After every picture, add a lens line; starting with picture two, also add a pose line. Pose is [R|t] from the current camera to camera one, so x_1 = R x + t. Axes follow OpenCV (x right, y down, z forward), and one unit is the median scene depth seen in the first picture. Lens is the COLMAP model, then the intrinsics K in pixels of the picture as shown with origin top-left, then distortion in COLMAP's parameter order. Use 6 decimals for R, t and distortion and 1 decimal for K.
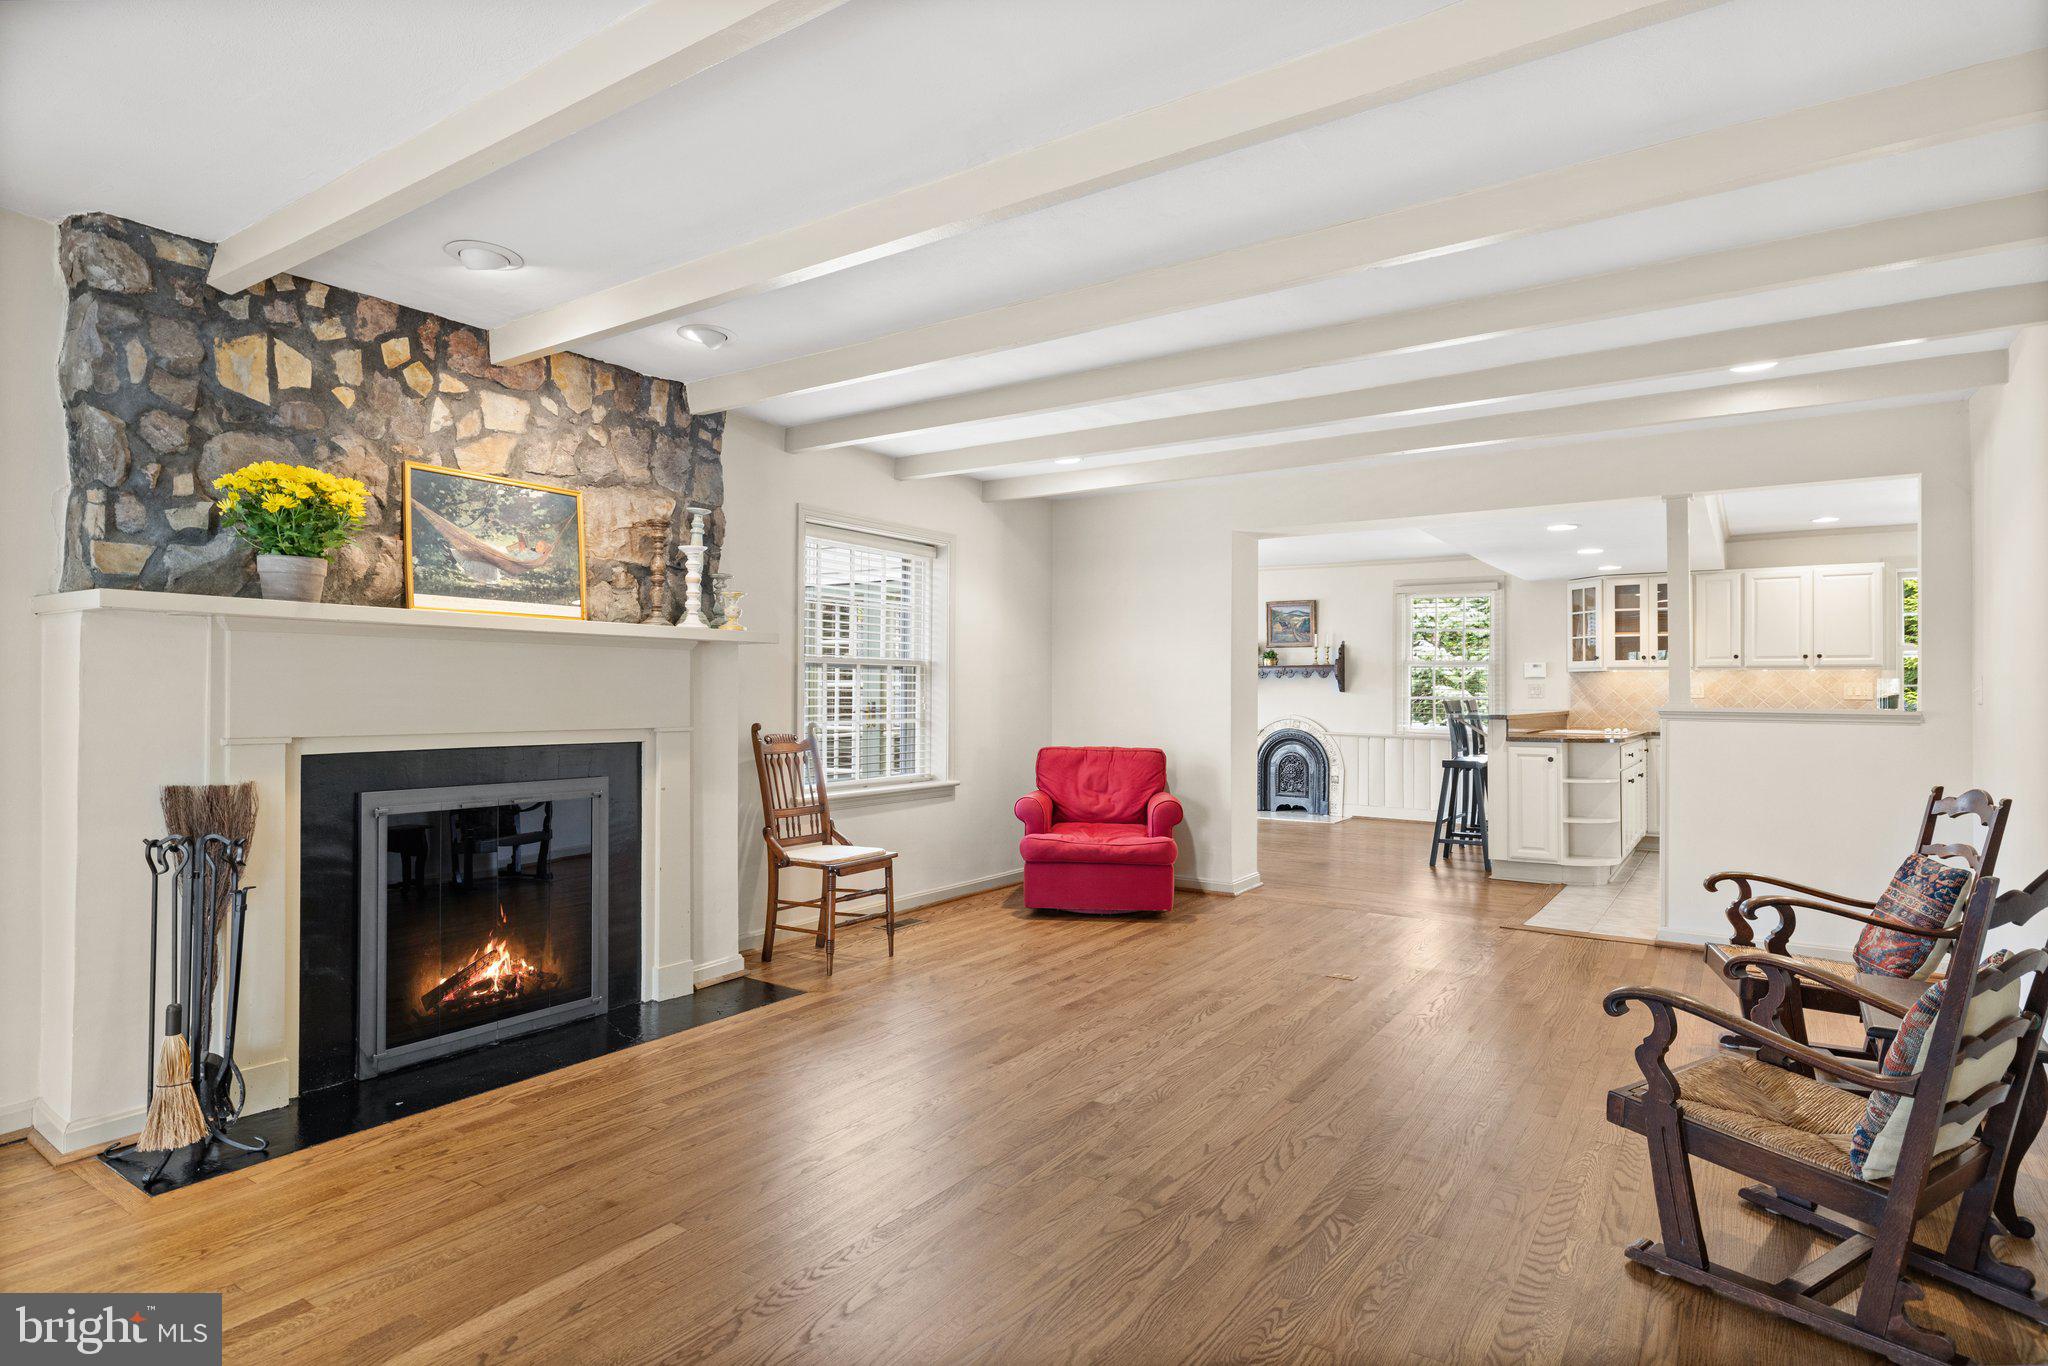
lens RADIAL K [[1061.5, 0, 977.2], [0, 1061.5, 688.4], [0, 0, 1]] dist [-0.013970, 0.000232]
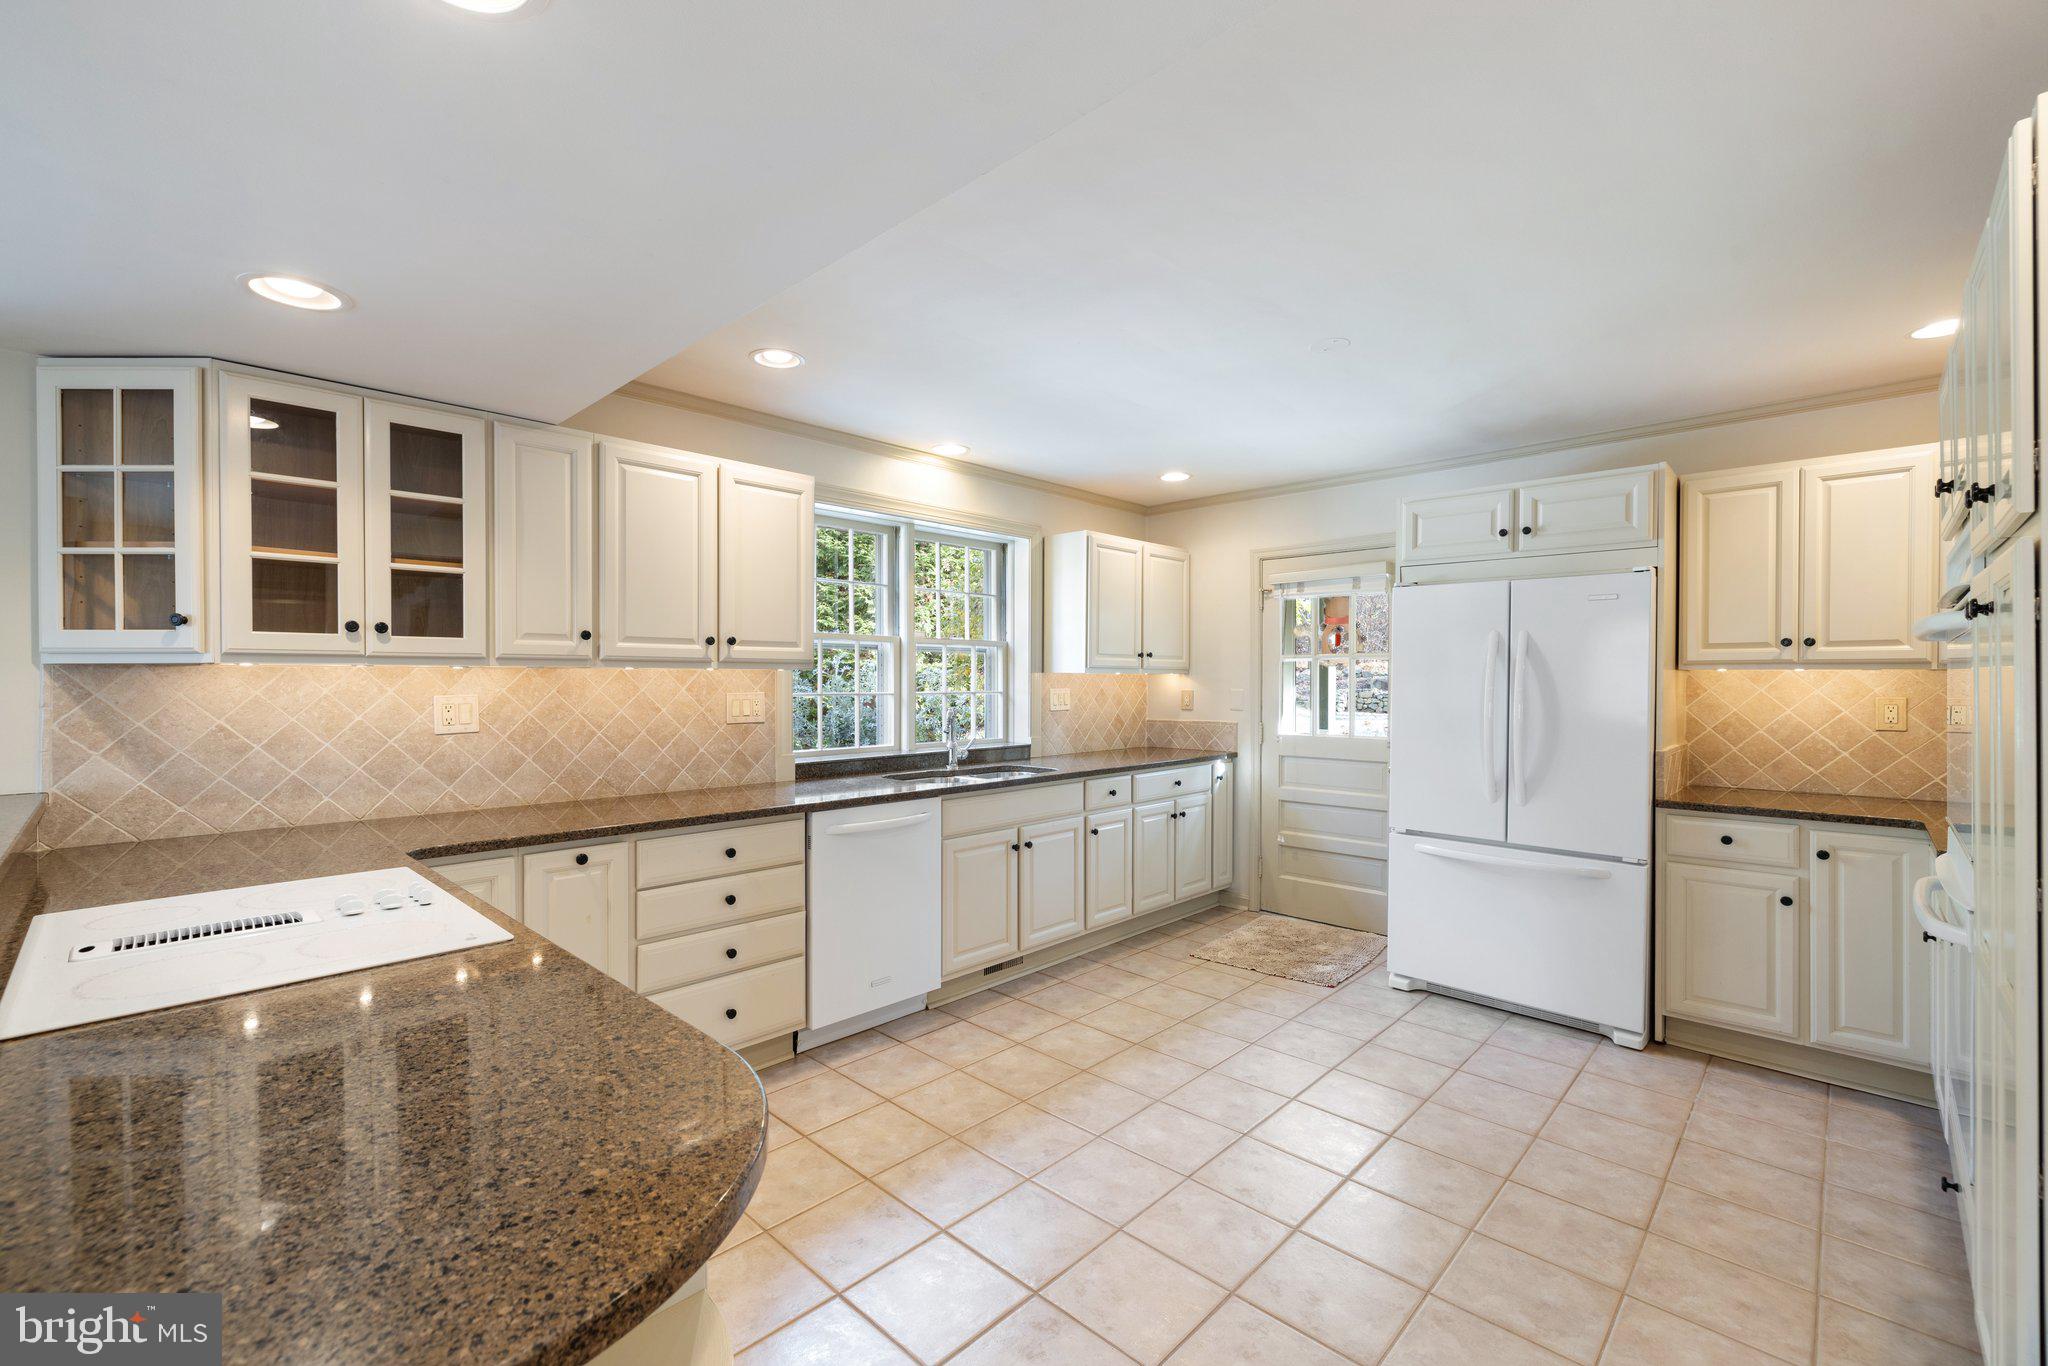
lens RADIAL K [[870.9, 0, 978.6], [0, 870.9, 678.8], [0, 0, 1]] dist [-0.000613, -0.000275]
pose [[0.177435, -0.001974, 0.984131, 0.876413], [-0.006635, 0.999973, 0.003202, -0.033423], [-0.984110, -0.007097, 0.177417, 1.677347]]
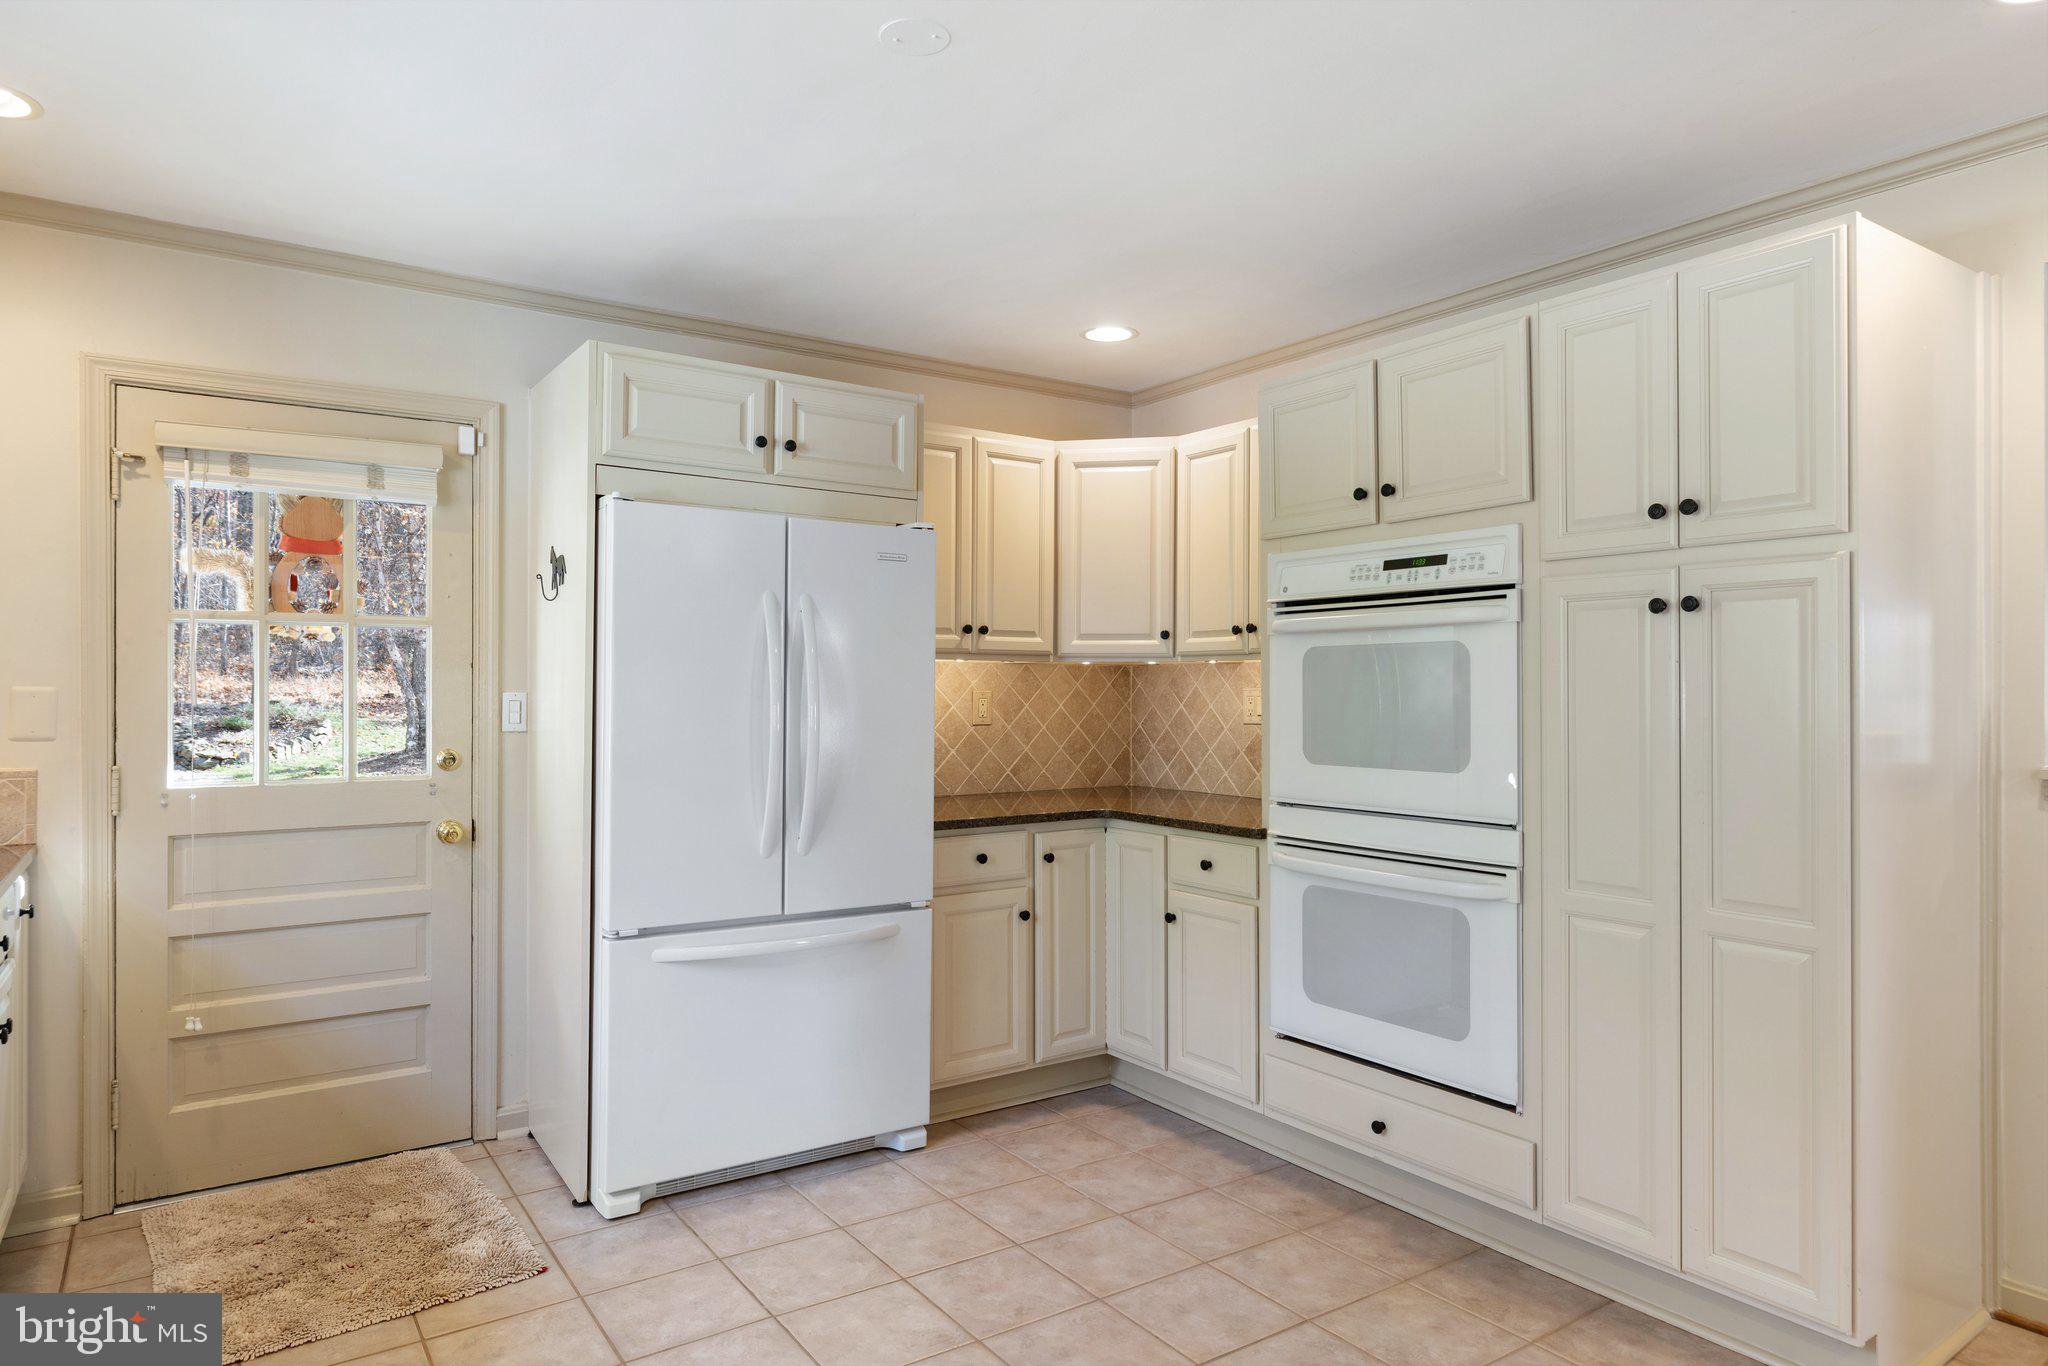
lens RADIAL K [[1223.1, 0, 1035.2], [0, 1223.1, 688.7], [0, 0, 1]] dist [-0.005043, 0.002287]
pose [[-0.940486, -0.004945, 0.339795, 1.491573], [-0.006545, 0.999972, -0.003562, -0.014644], [-0.339768, -0.005574, -0.940493, 2.069719]]
